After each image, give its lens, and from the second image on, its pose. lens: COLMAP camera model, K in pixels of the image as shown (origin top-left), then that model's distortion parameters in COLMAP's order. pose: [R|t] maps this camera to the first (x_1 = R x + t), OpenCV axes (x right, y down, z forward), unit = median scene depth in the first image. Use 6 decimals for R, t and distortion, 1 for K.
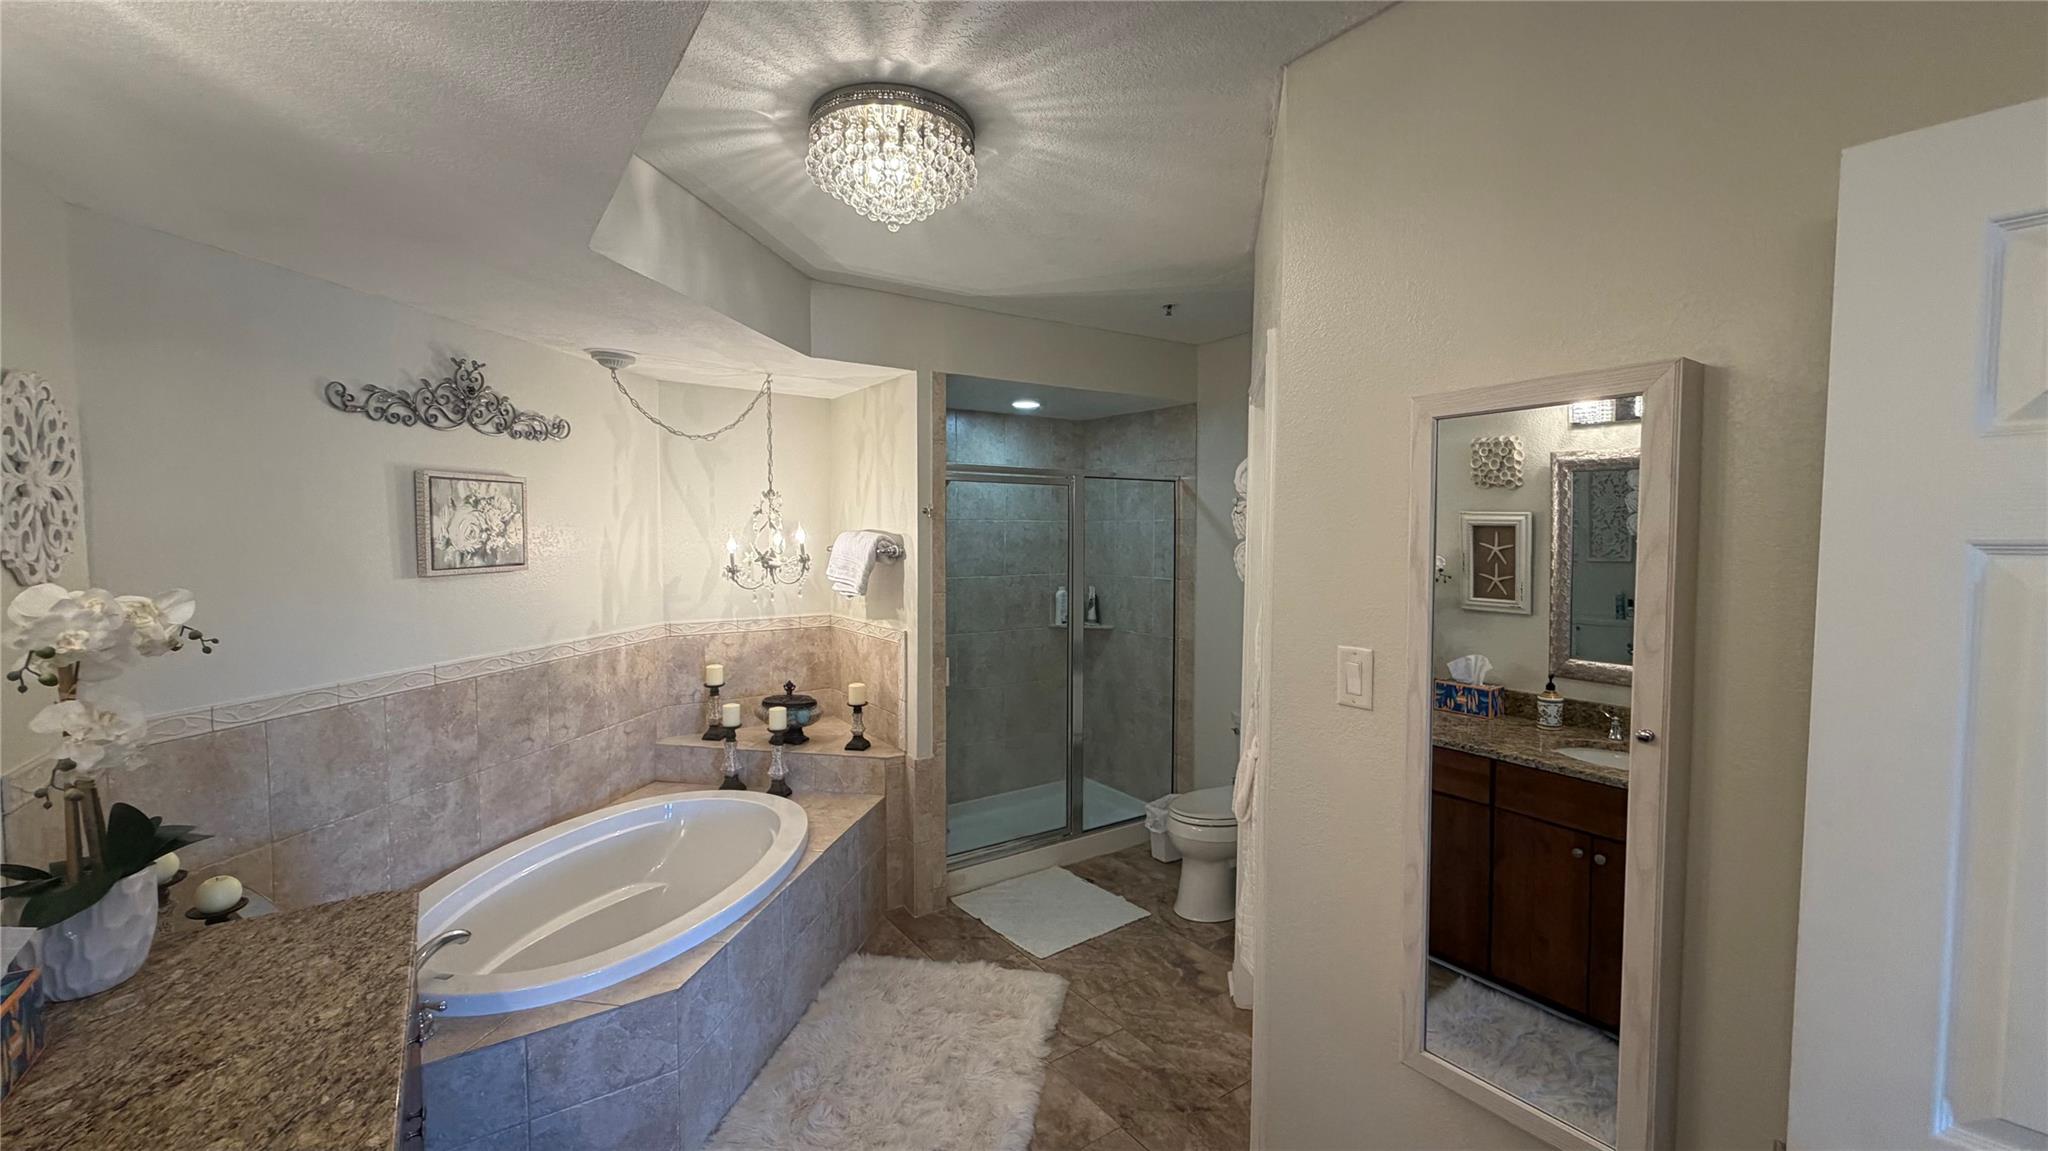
lens RADIAL K [[813.1, 0, 1022.0], [0, 813.1, 571.5], [0, 0, 1]] dist [-0.002252, 0.000522]
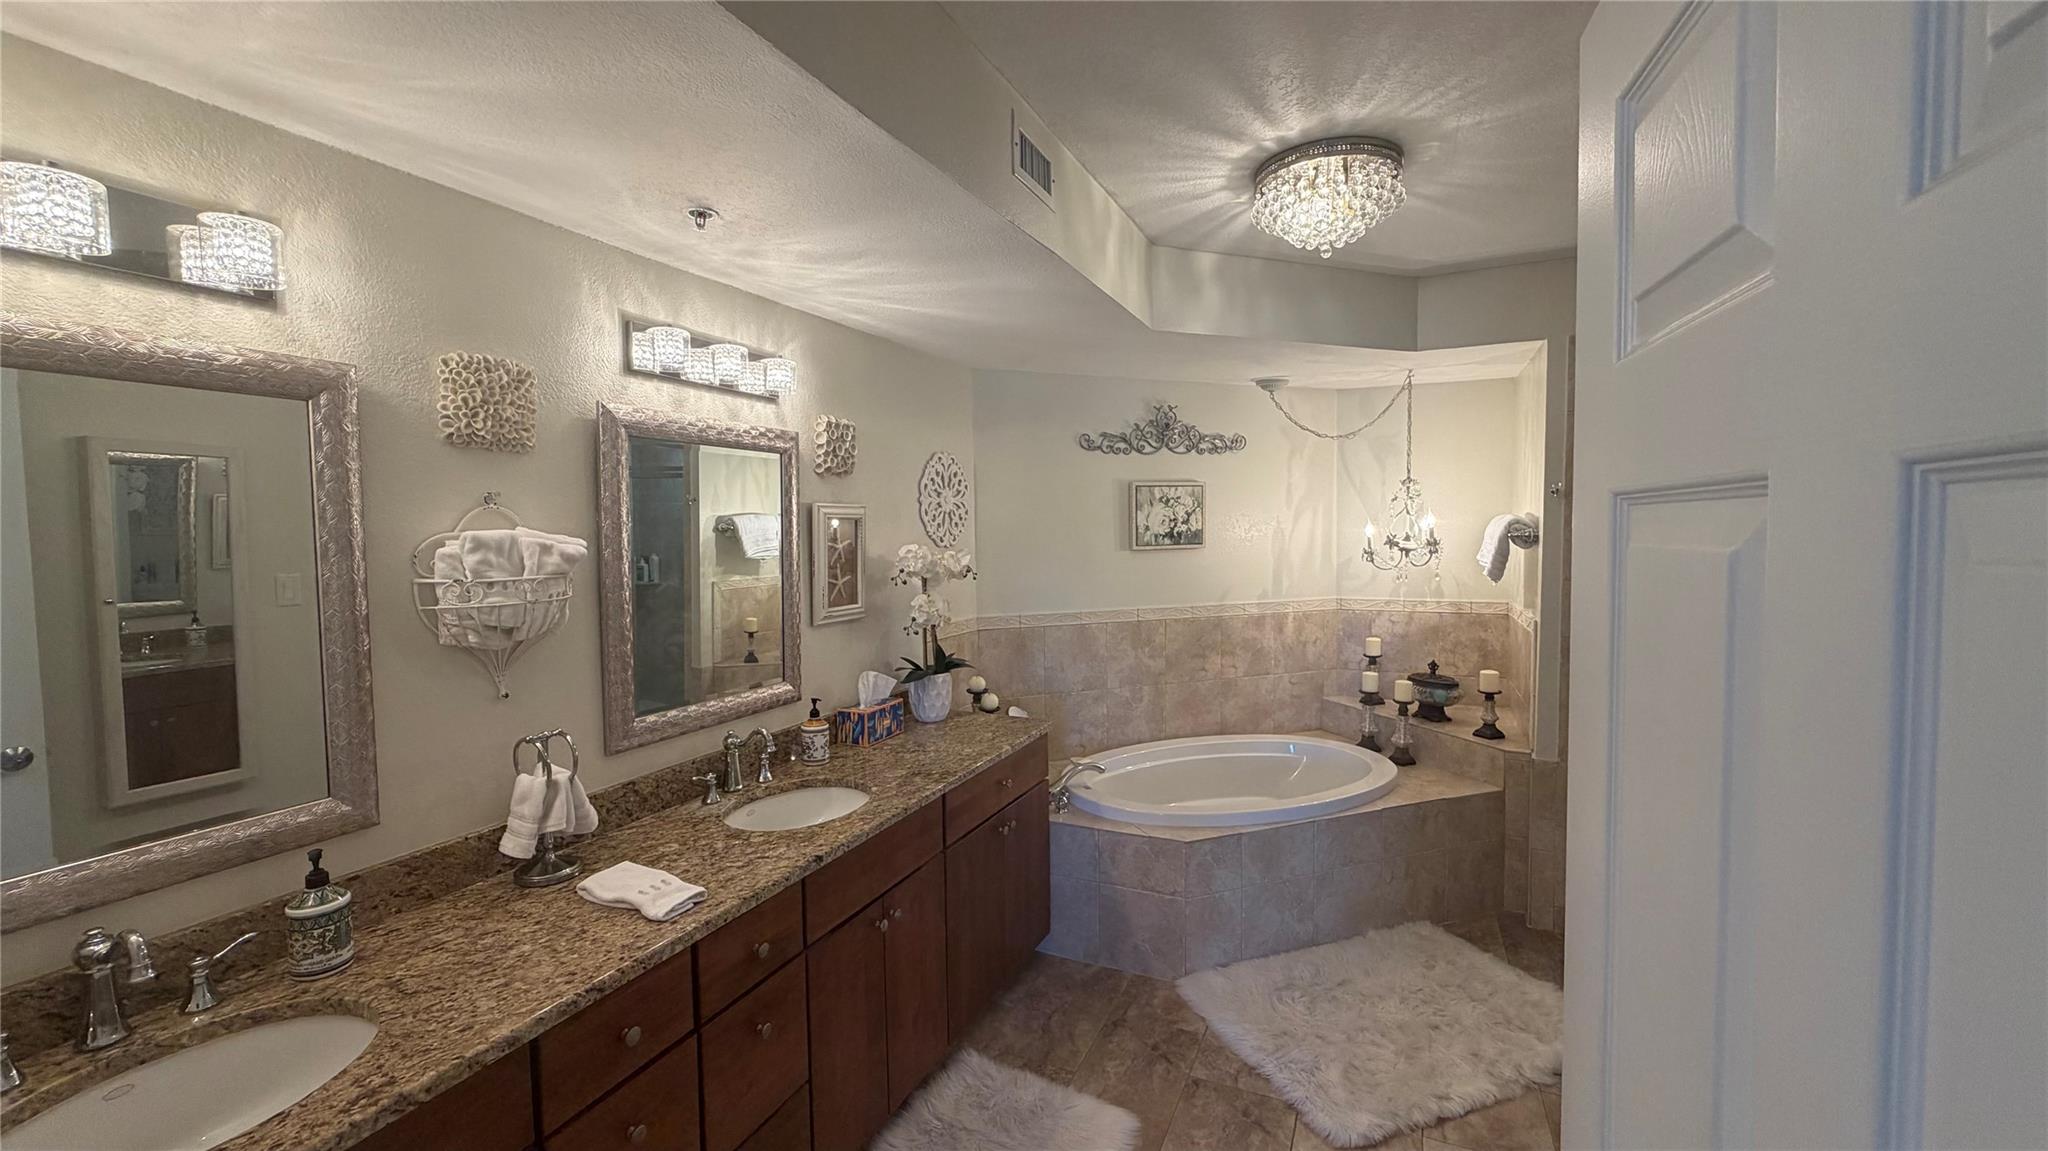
lens RADIAL K [[813.1, 0, 1020.2], [0, 813.1, 568.8], [0, 0, 1]] dist [-0.002252, 0.000522]
pose [[0.507570, 0.033475, -0.860960, 0.435116], [-0.027394, 0.999367, 0.022706, 0.010973], [0.861175, 0.012060, 0.508165, 0.019078]]
